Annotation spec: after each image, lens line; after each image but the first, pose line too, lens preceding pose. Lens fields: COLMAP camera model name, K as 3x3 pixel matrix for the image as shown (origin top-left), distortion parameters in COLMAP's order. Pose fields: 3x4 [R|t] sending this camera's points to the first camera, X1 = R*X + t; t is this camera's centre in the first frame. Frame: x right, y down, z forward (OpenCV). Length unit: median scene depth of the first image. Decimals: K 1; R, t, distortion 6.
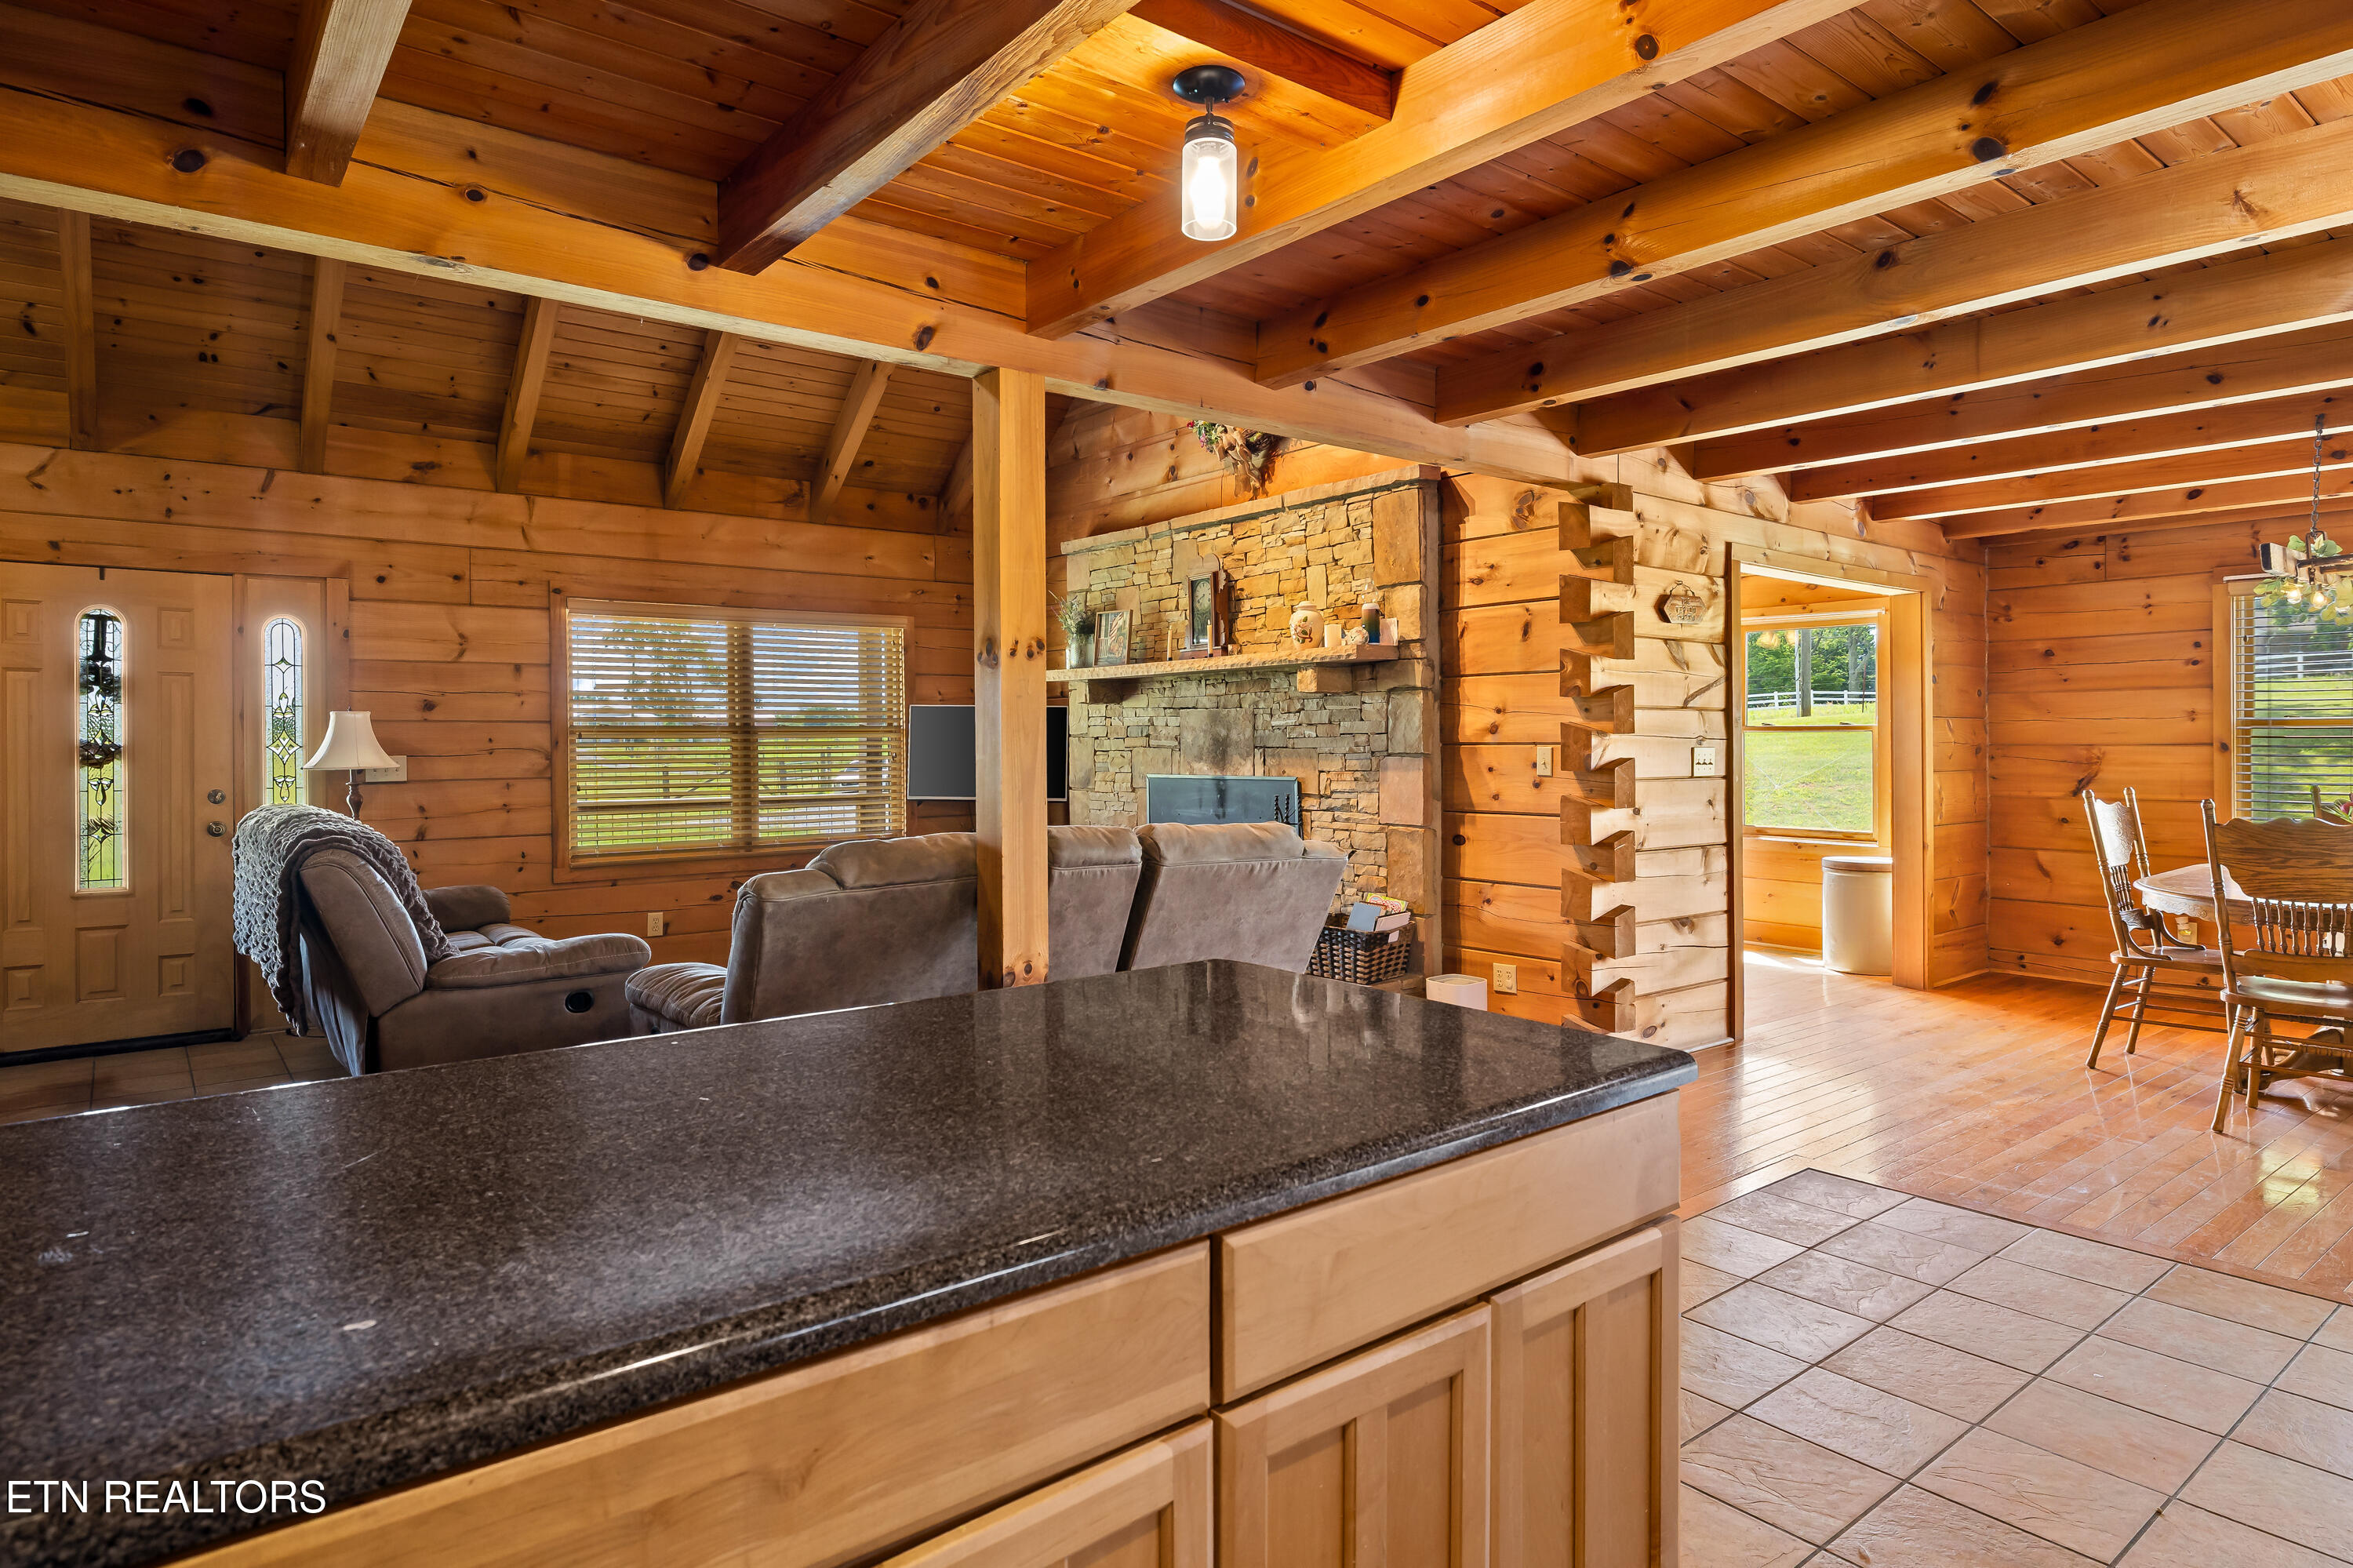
lens RADIAL K [[1320.8, 0, 1173.1], [0, 1320.8, 767.2], [0, 0, 1]] dist [-0.002246, 0.001921]
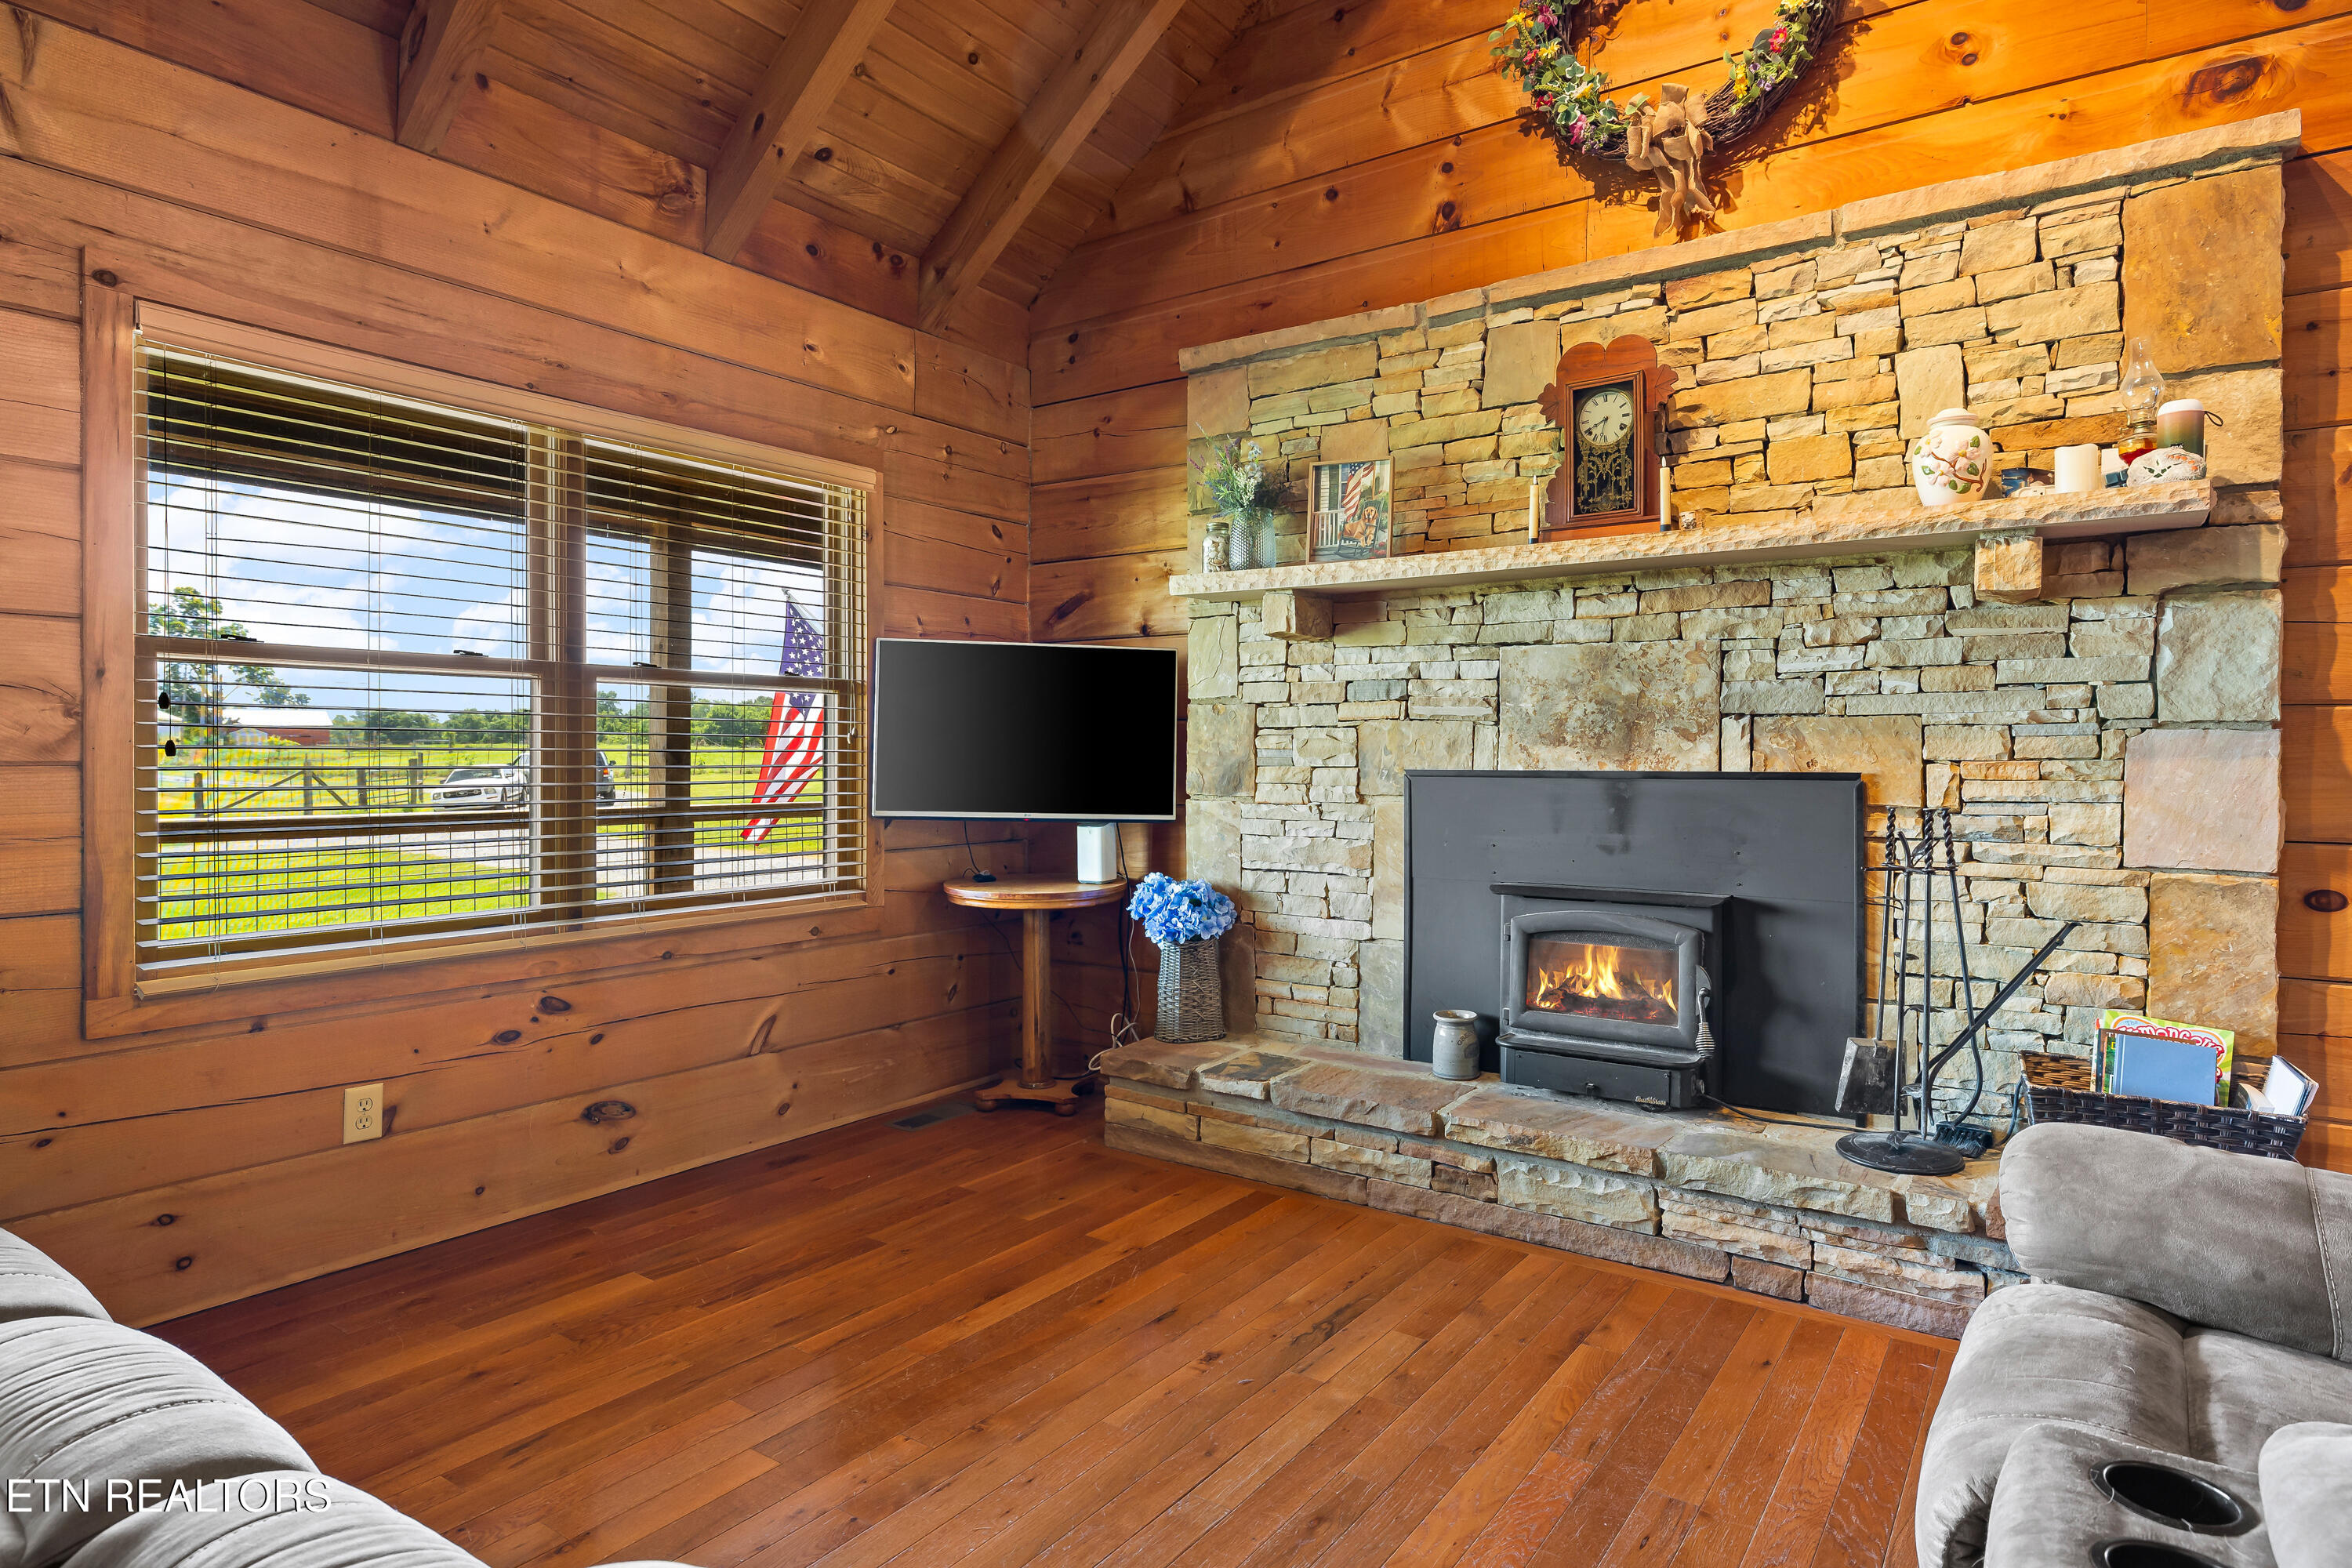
lens RADIAL K [[1320.2, 0, 1178.7], [0, 1320.2, 769.7], [0, 0, 1]] dist [-0.002246, 0.001921]
pose [[0.960780, 0.008403, 0.277183, -0.271579], [-0.006109, 0.999940, -0.009137, 0.011529], [-0.277243, 0.007085, 0.960774, 0.544684]]
